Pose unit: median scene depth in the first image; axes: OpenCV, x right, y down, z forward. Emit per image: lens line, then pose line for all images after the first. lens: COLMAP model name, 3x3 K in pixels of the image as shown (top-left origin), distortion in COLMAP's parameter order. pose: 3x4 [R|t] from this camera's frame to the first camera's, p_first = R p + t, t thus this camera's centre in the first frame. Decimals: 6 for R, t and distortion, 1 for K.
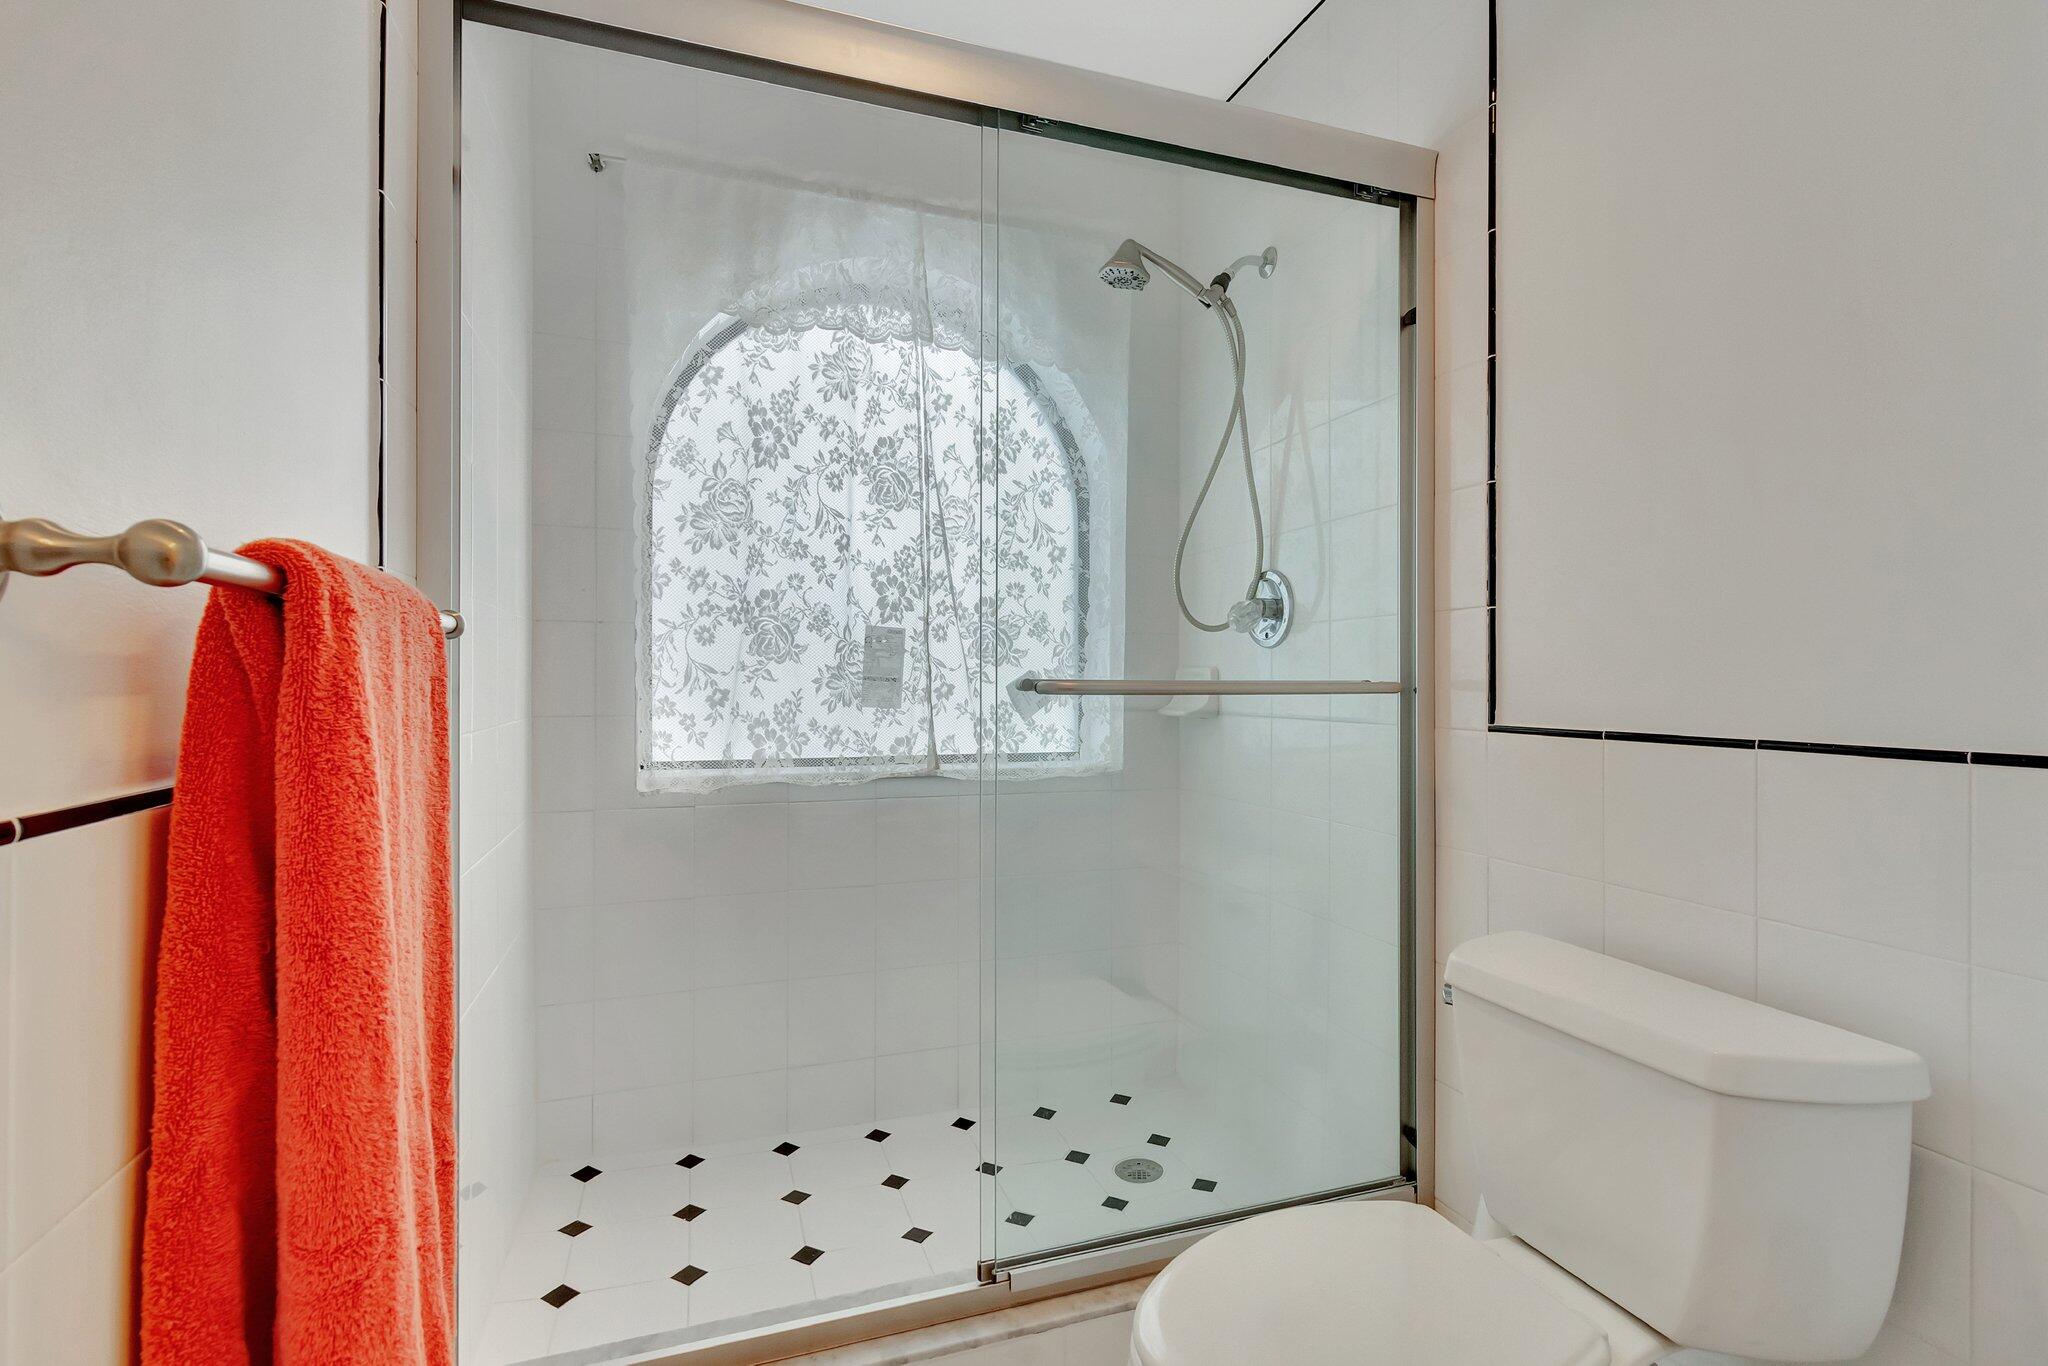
lens RADIAL K [[936.4, 0, 1023.9], [0, 936.4, 684.2], [0, 0, 1]] dist [-0.001289, 0.000540]
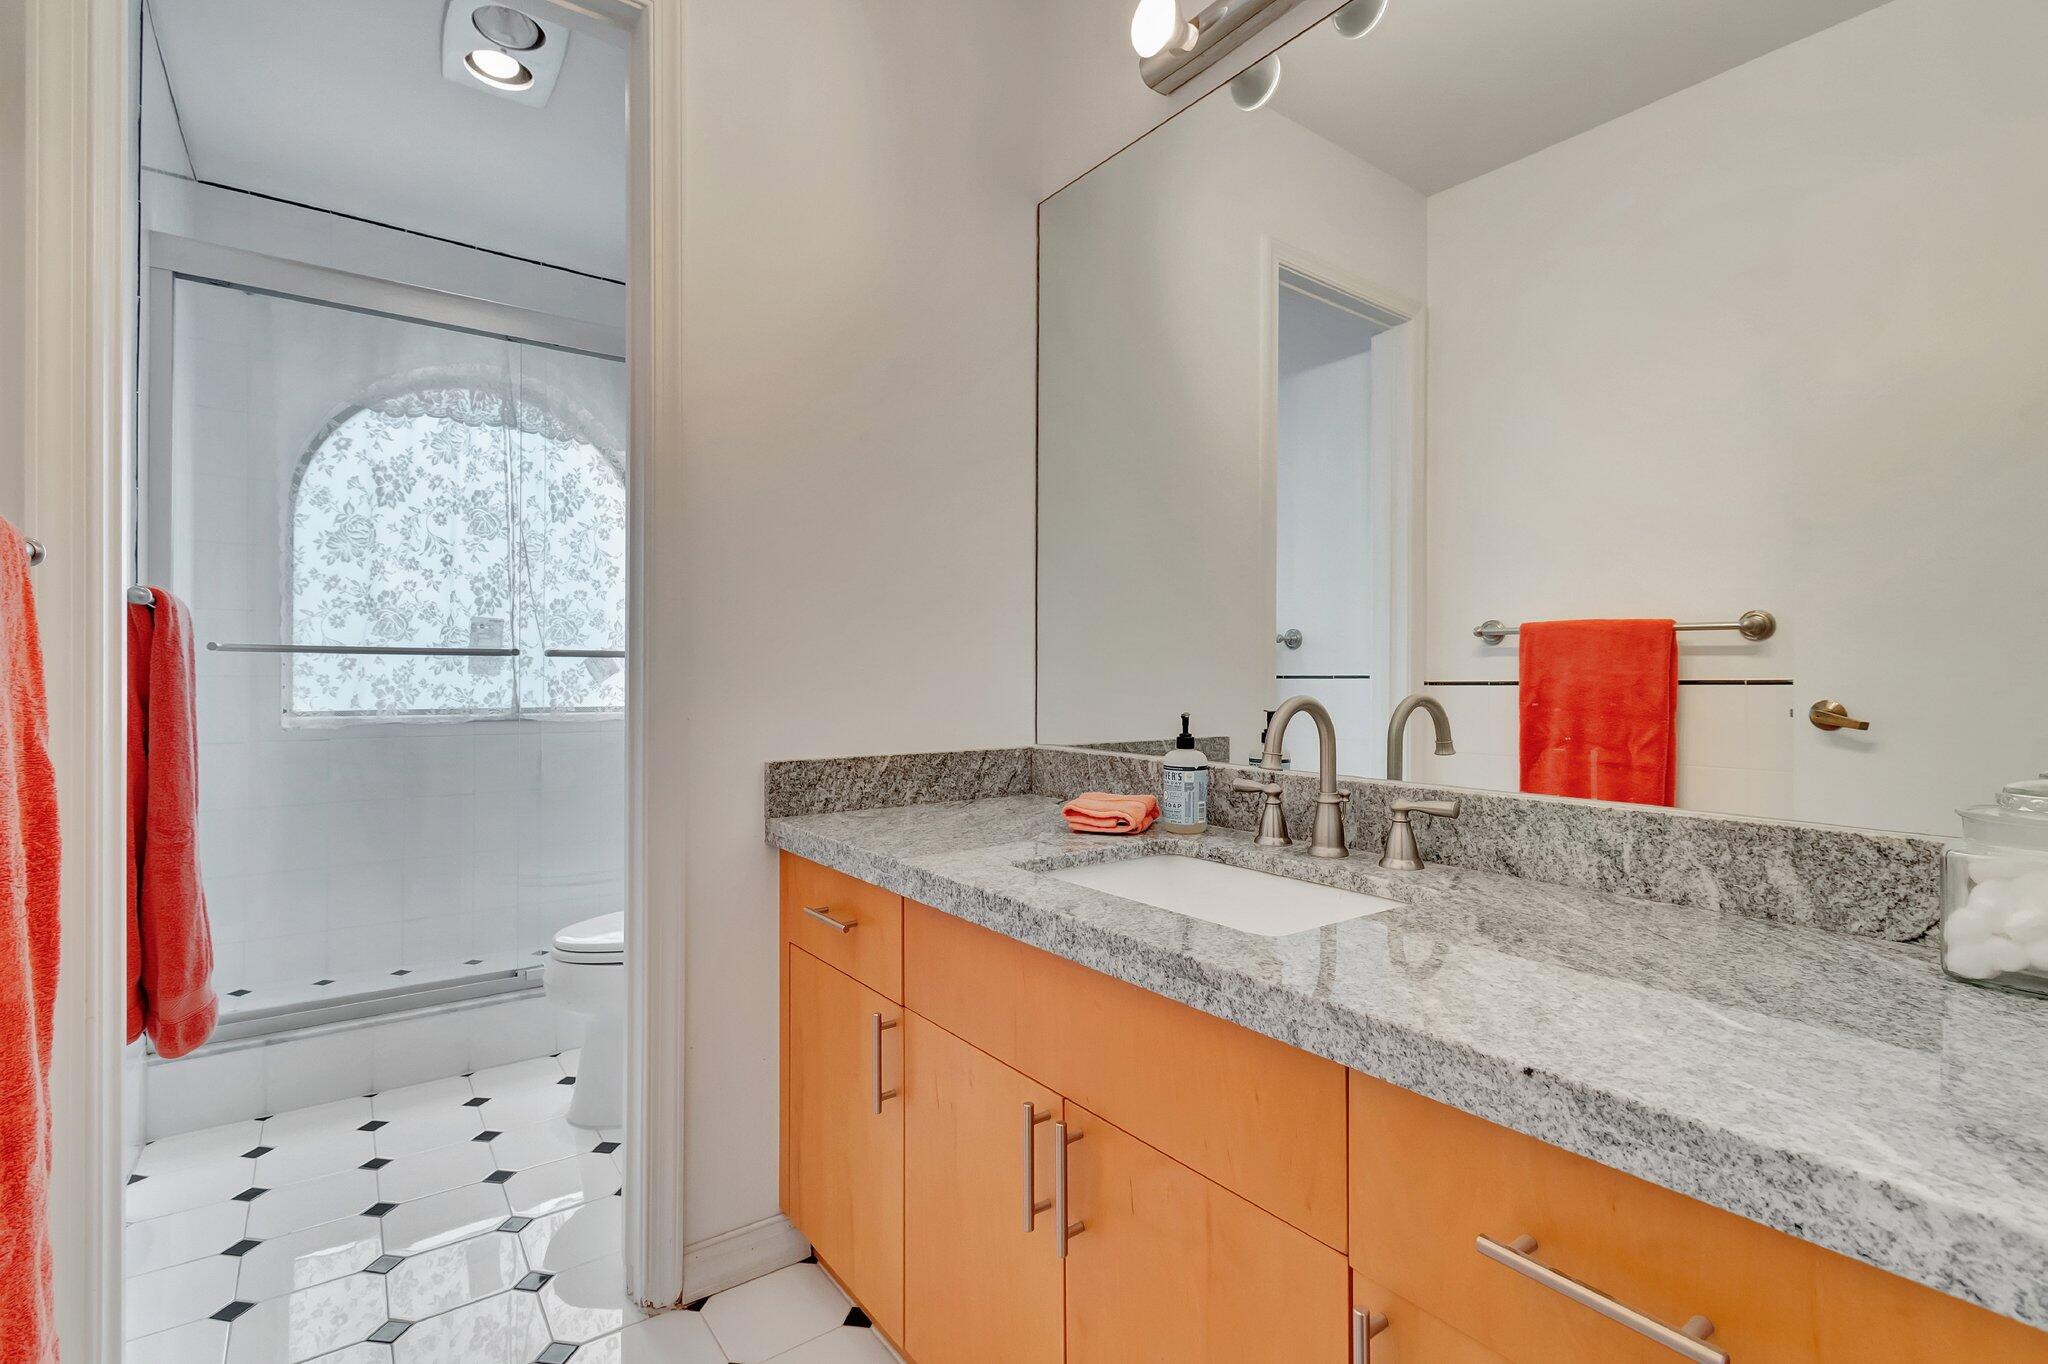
lens RADIAL K [[936.4, 0, 1027.7], [0, 936.4, 674.7], [0, 0, 1]] dist [-0.001289, 0.000540]
pose [[0.951375, 0.000723, 0.308034, 0.225752], [0.000649, 0.999990, -0.004350, 0.036842], [-0.308035, 0.004338, 0.951365, -0.692736]]
